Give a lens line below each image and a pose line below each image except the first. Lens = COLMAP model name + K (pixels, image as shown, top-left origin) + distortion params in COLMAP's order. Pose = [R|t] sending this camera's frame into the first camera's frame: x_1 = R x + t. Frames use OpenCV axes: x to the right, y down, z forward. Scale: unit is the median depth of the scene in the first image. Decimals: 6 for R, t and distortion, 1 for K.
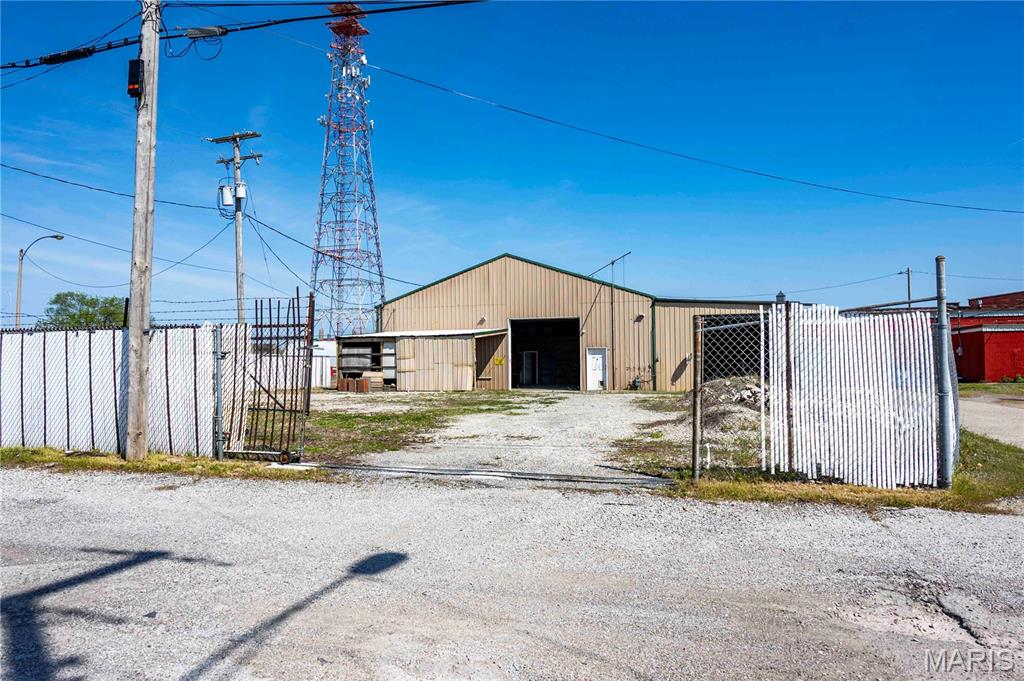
lens RADIAL K [[699.4, 0, 512.5], [0, 699.4, 344.0], [0, 0, 1]] dist [-0.005160, 0.002176]
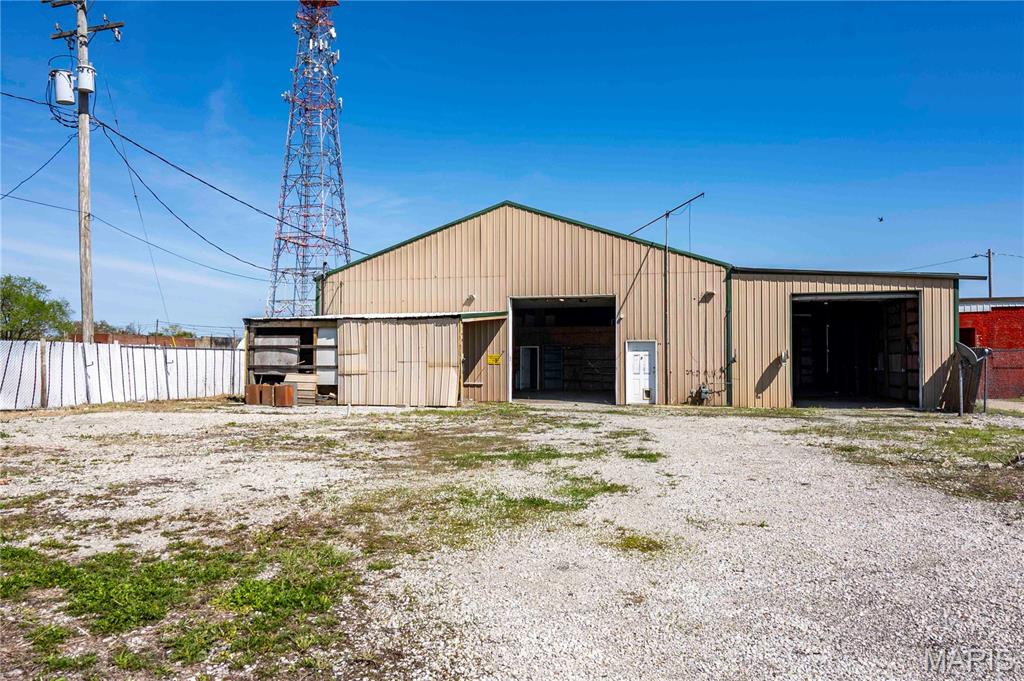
lens RADIAL K [[699.4, 0, 511.0], [0, 699.4, 336.0], [0, 0, 1]] dist [-0.005160, 0.002176]
pose [[0.999238, 0.011346, 0.037334, -0.030224], [-0.011050, 0.999906, -0.008130, 0.007687], [-0.037422, 0.007711, 0.999270, 0.335345]]
